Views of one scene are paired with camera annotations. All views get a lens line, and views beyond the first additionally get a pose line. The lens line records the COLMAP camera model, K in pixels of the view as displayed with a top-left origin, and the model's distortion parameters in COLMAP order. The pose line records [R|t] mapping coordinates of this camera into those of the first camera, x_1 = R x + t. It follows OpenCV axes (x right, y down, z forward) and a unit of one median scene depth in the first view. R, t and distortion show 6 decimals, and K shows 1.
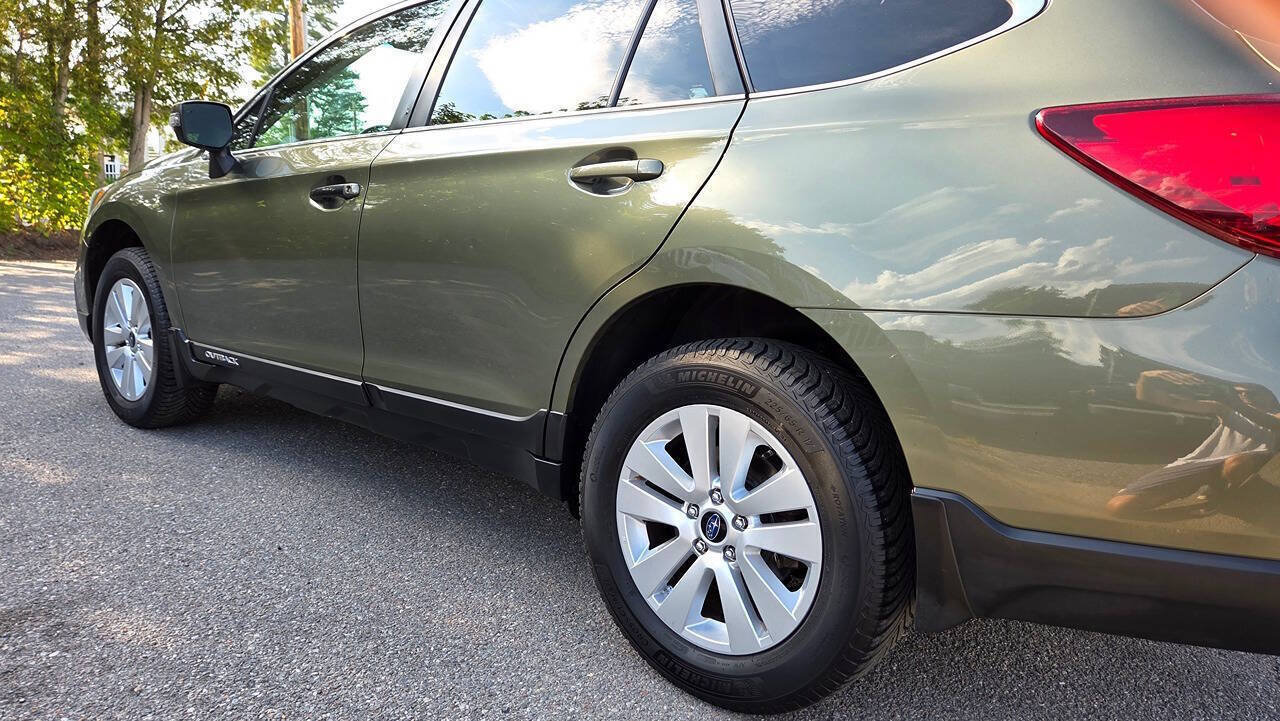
lens RADIAL K [[897.7, 0, 640.0], [0, 897.7, 360.5], [0, 0, 1]] dist [0.076931, -0.079114]
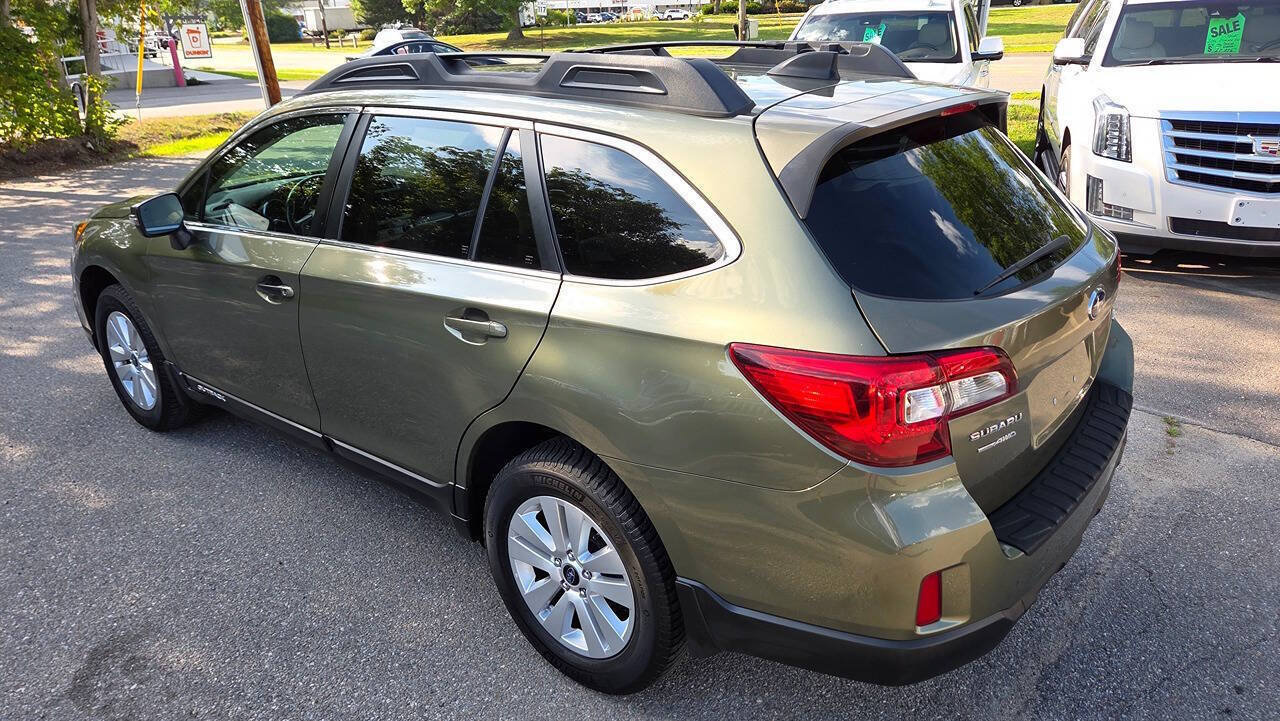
lens RADIAL K [[907.9, 0, 643.4], [0, 907.9, 352.8], [0, 0, 1]] dist [0.075356, -0.074958]
pose [[0.996149, -0.085229, -0.020581, 0.233366], [0.087664, 0.972481, 0.215860, -0.420446], [0.001617, -0.216833, 0.976207, -0.307886]]
